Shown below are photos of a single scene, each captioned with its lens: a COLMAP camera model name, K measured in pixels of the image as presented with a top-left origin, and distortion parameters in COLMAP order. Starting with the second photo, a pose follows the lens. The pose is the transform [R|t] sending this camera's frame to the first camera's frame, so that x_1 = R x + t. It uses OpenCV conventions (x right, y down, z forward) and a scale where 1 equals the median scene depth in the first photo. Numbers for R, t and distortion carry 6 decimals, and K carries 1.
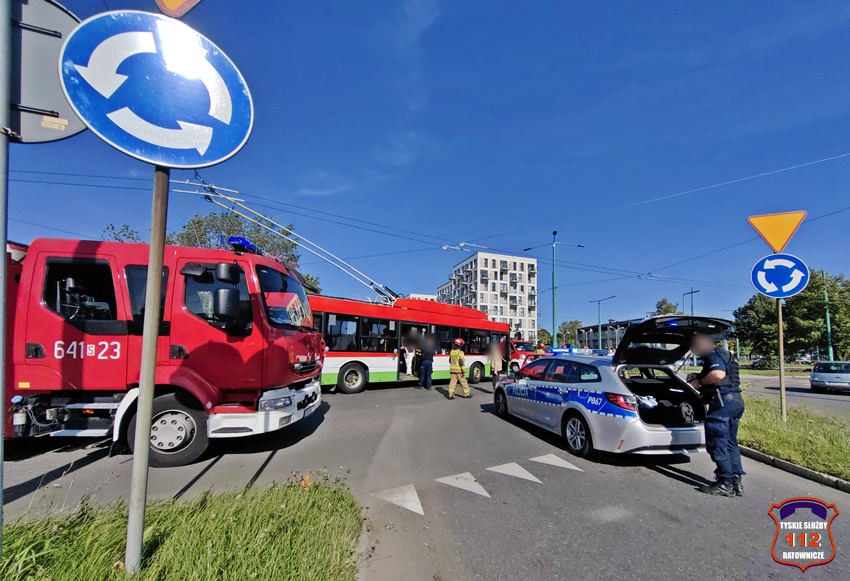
lens RADIAL K [[342.5, 0, 451.3], [0, 342.5, 328.7], [0, 0, 1]] dist [0.001649, 0.000019]
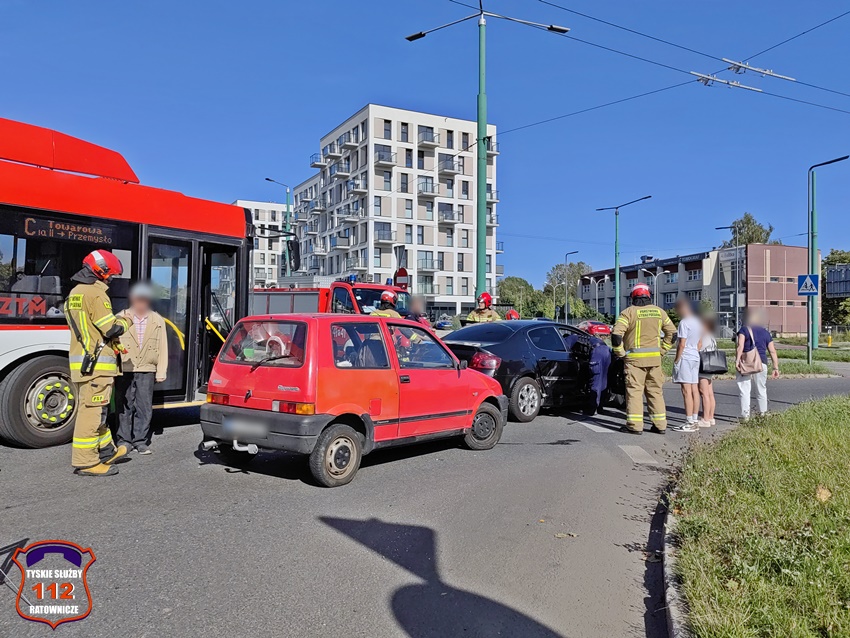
lens RADIAL K [[669.6, 0, 433.5], [0, 669.6, 320.3], [0, 0, 1]] dist [0.043011, -0.014319]
pose [[0.991791, -0.008287, 0.127602, 0.320005], [0.000306, 0.998049, 0.062440, 0.051879], [-0.127870, -0.061889, 0.989858, 0.590435]]
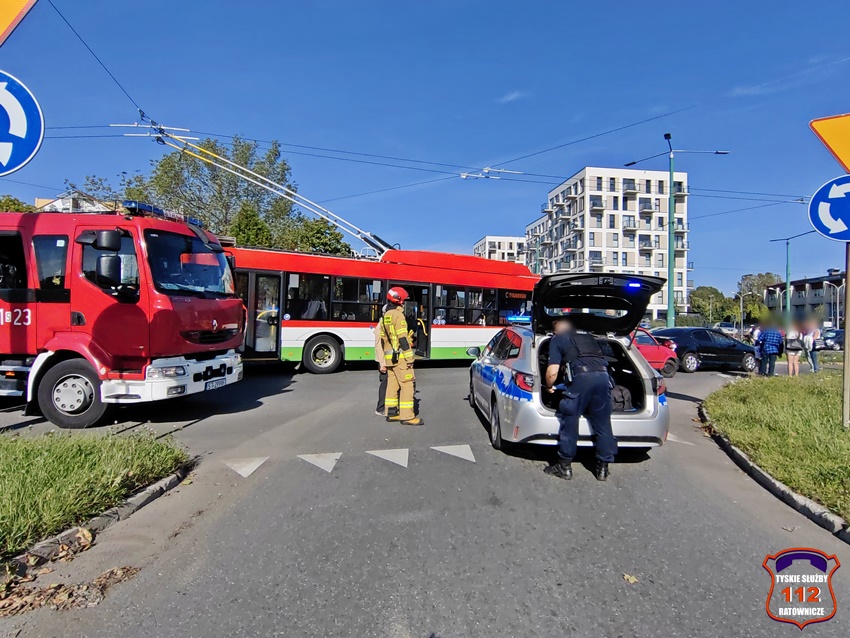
lens RADIAL K [[519.5, 0, 433.8], [0, 519.5, 307.4], [0, 0, 1]] dist [-0.006789, 0.016599]
pose [[0.972116, -0.001876, -0.234494, 0.201014], [0.010416, 0.999327, 0.035184, -0.003035], [0.234270, -0.036646, 0.971481, -0.086094]]
